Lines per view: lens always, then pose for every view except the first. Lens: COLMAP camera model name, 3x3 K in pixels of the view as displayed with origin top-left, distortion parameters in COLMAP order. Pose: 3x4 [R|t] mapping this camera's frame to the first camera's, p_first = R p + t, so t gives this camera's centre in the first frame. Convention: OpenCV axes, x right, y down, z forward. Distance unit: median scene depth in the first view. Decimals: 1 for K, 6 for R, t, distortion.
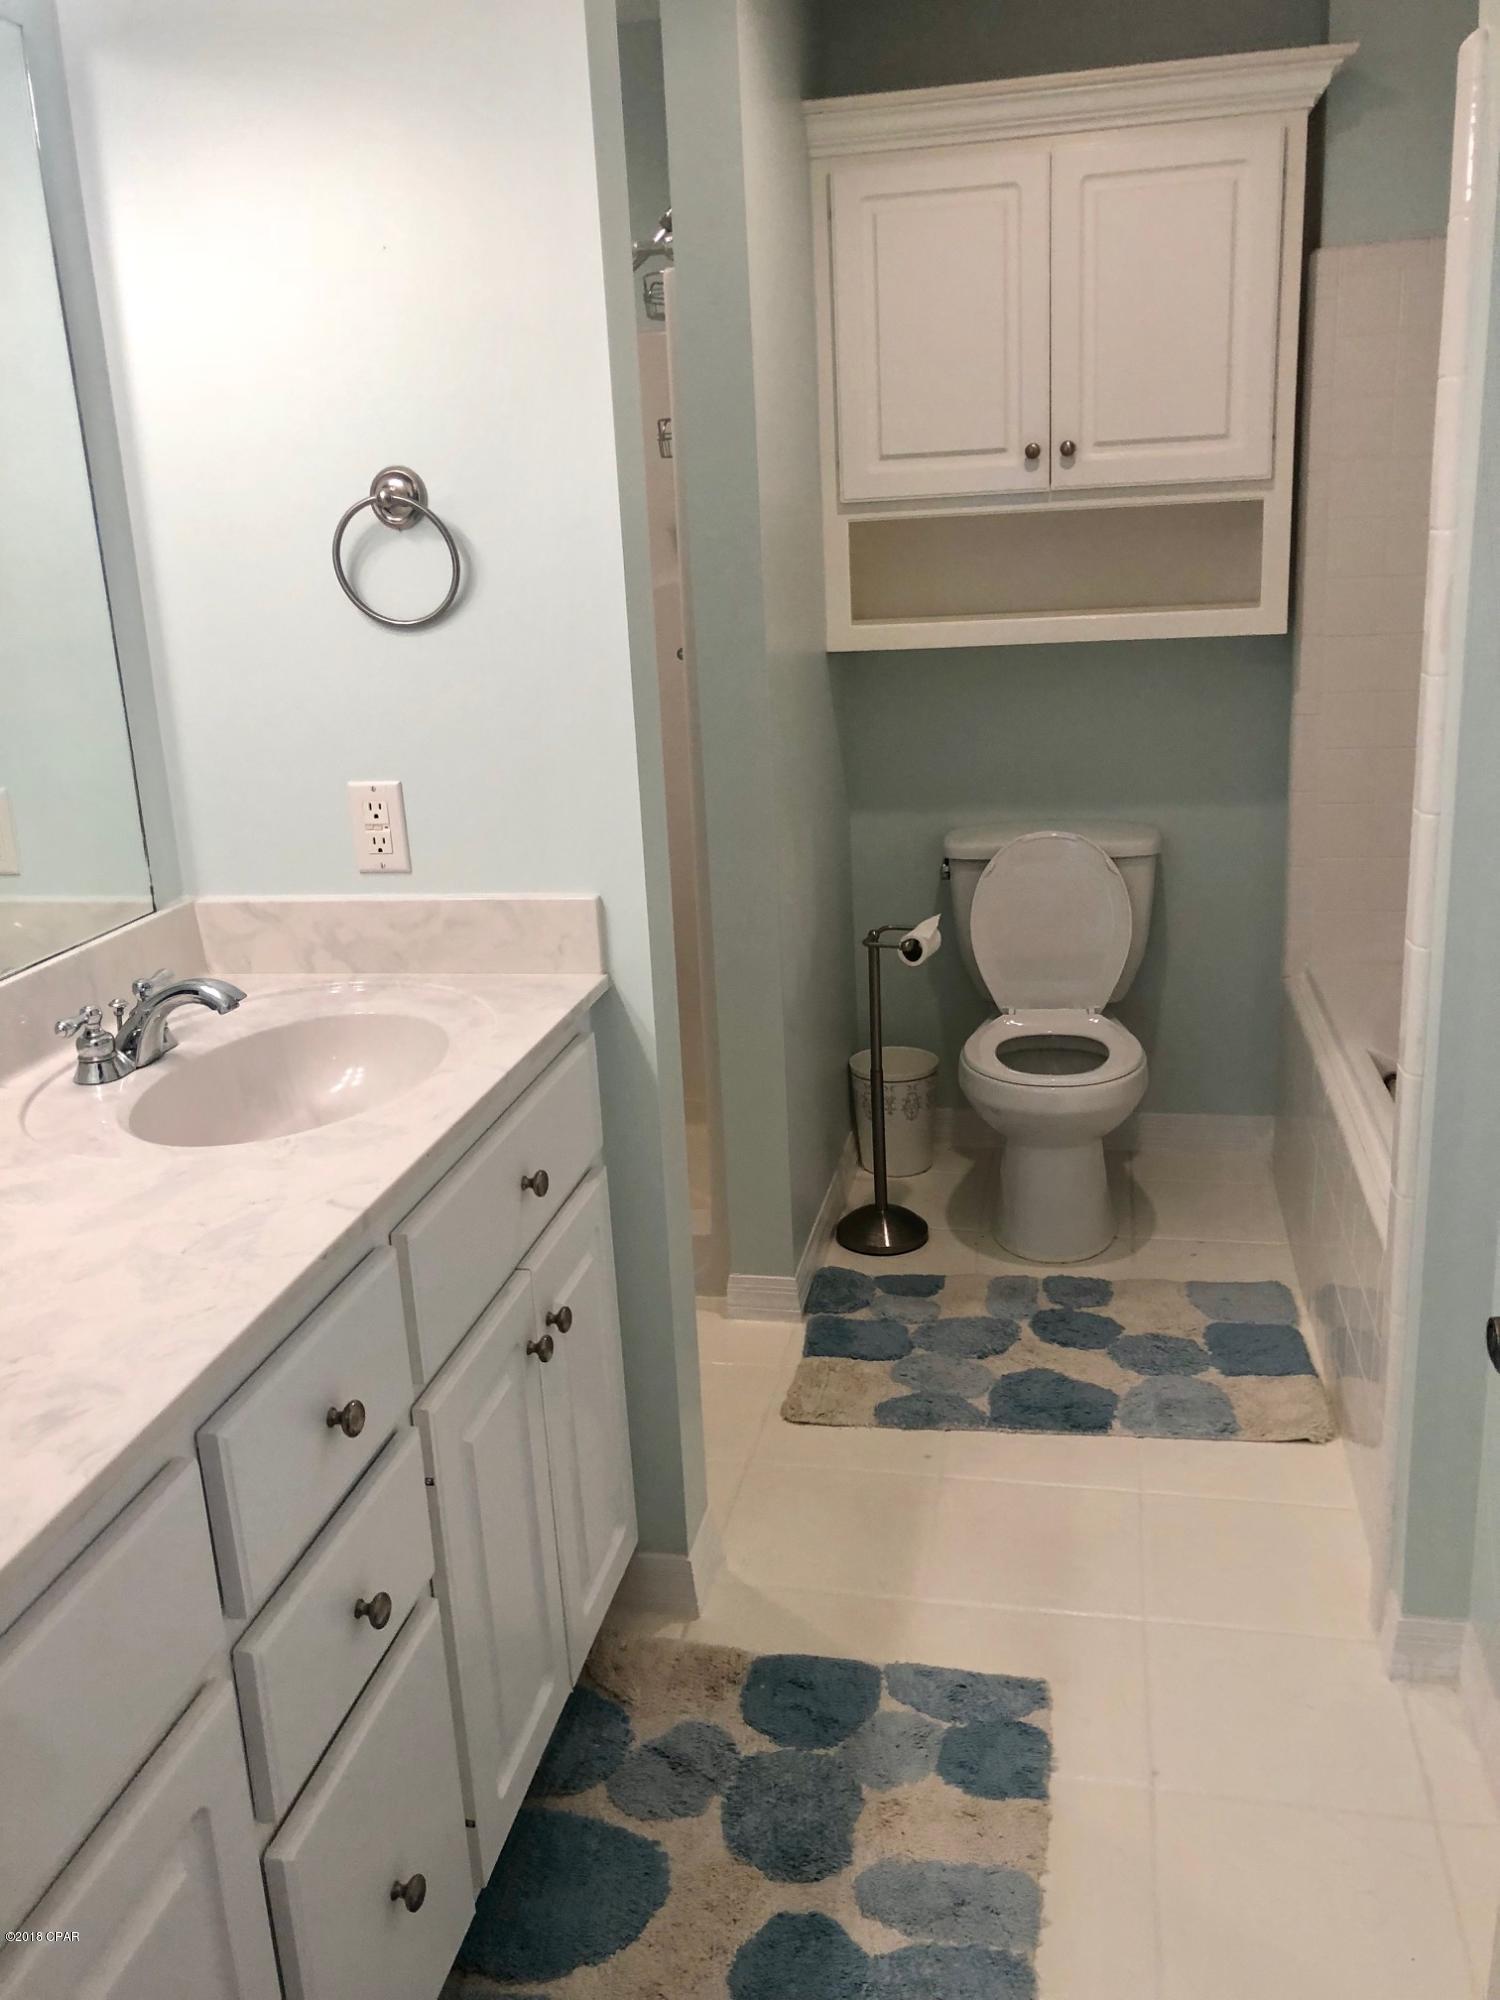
lens RADIAL K [[1659.1, 0, 751.3], [0, 1659.1, 997.6], [0, 0, 1]] dist [0.062088, -0.046813]
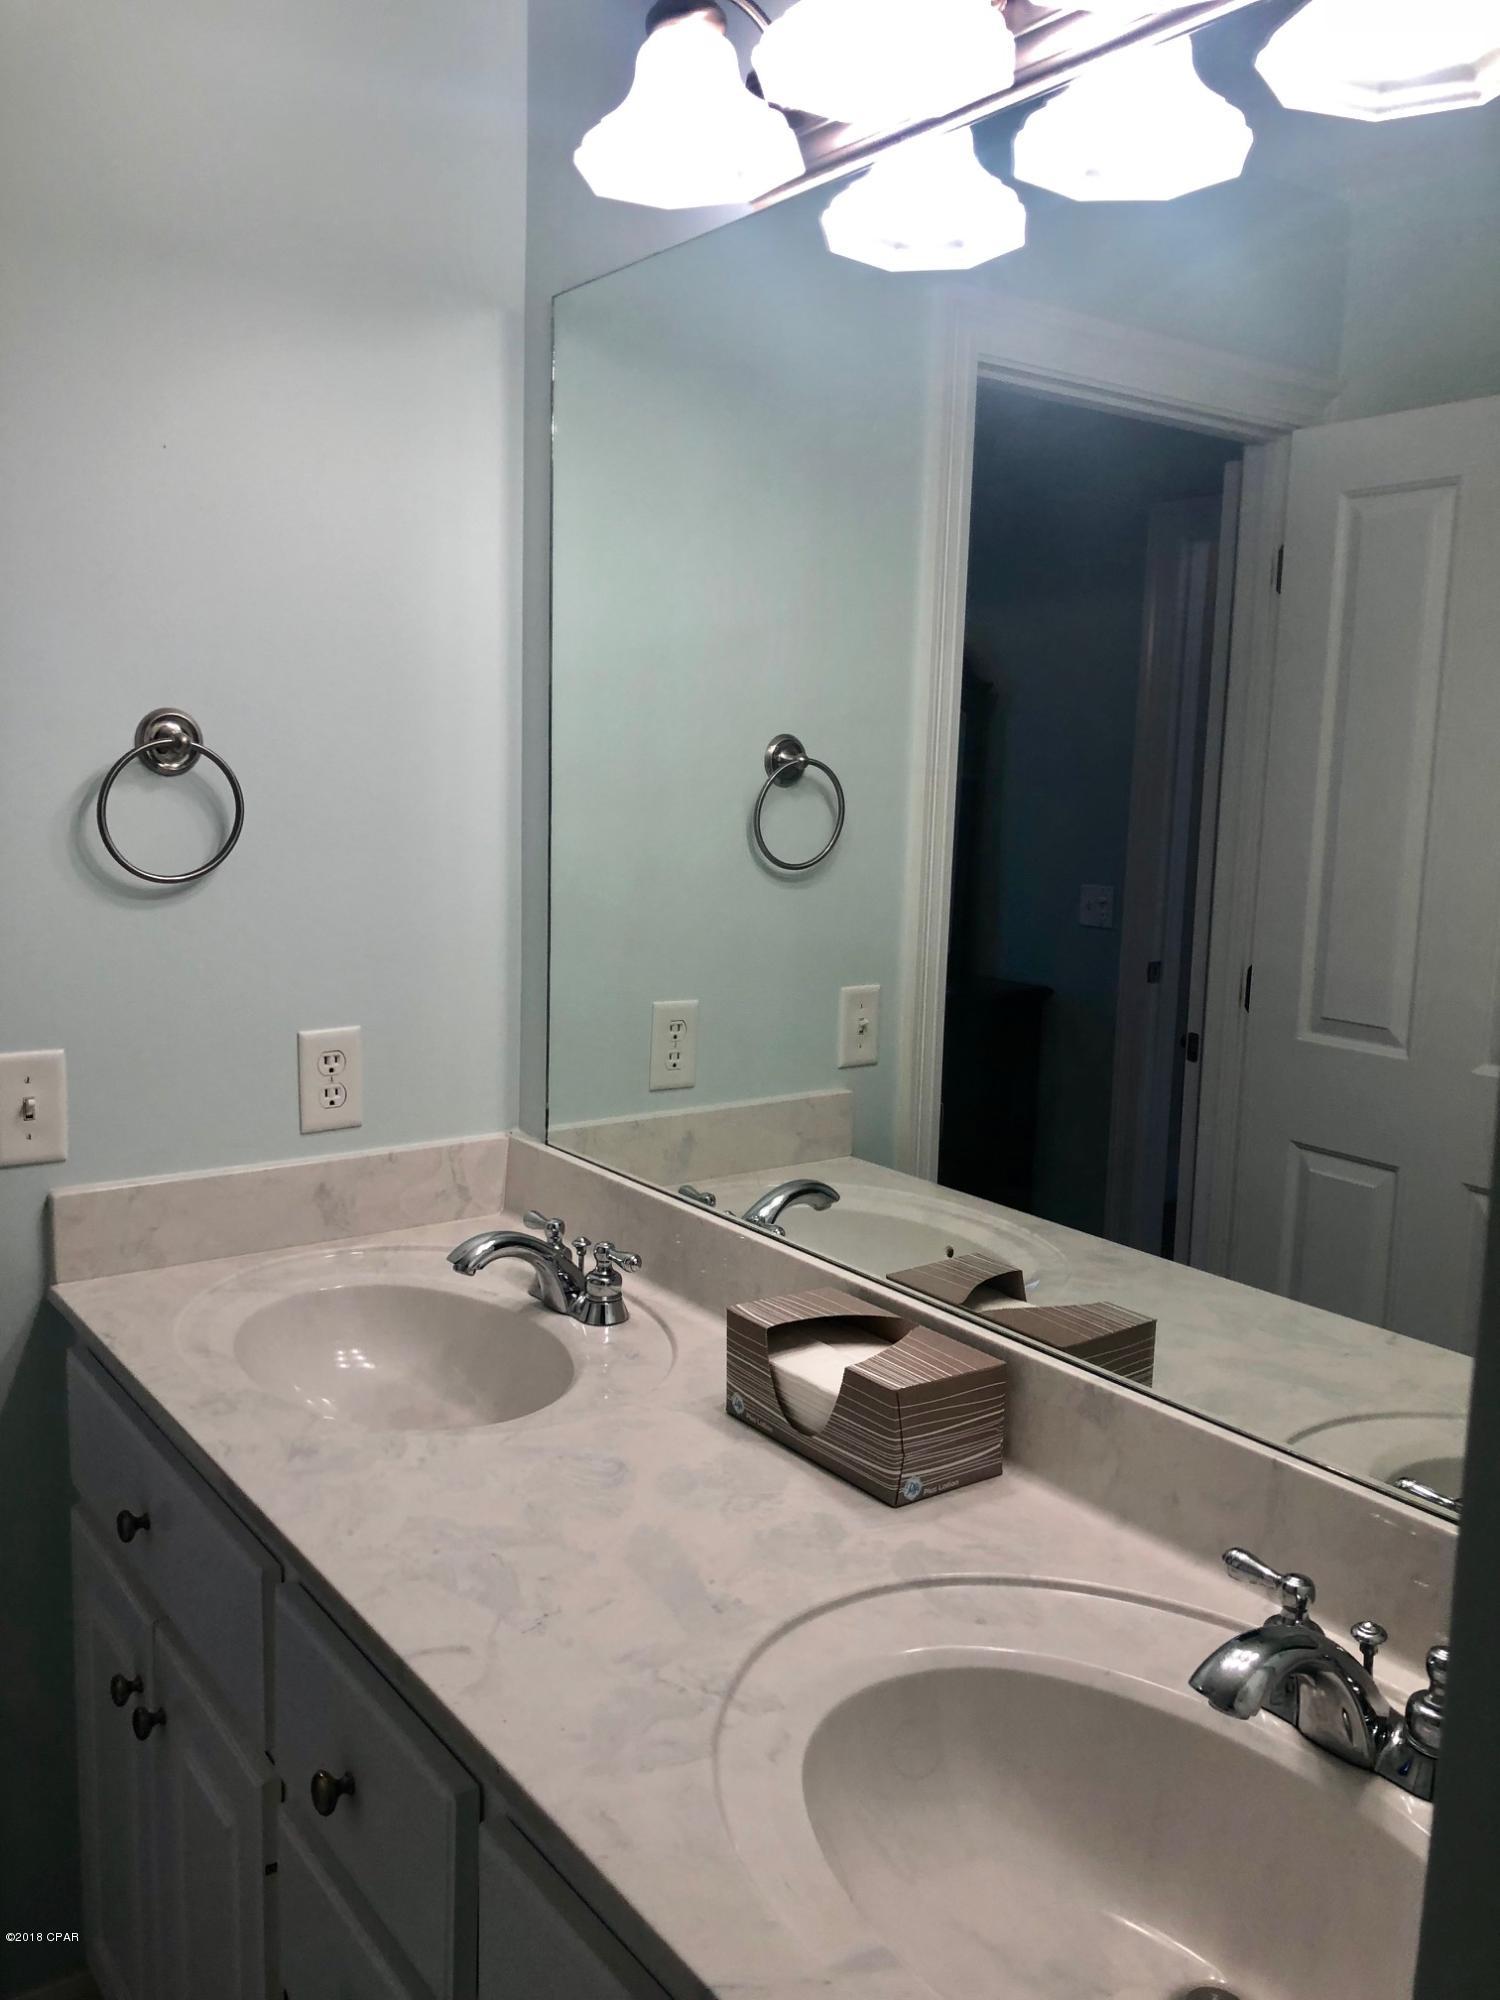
lens RADIAL K [[1659.1, 0, 747.8], [0, 1659.1, 1003.9], [0, 0, 1]] dist [0.062088, -0.046813]
pose [[-0.679836, 0.137835, -0.720294, 0.174585], [-0.196225, 0.912179, 0.359757, -0.468368], [0.706624, 0.385916, -0.593086, 1.514719]]
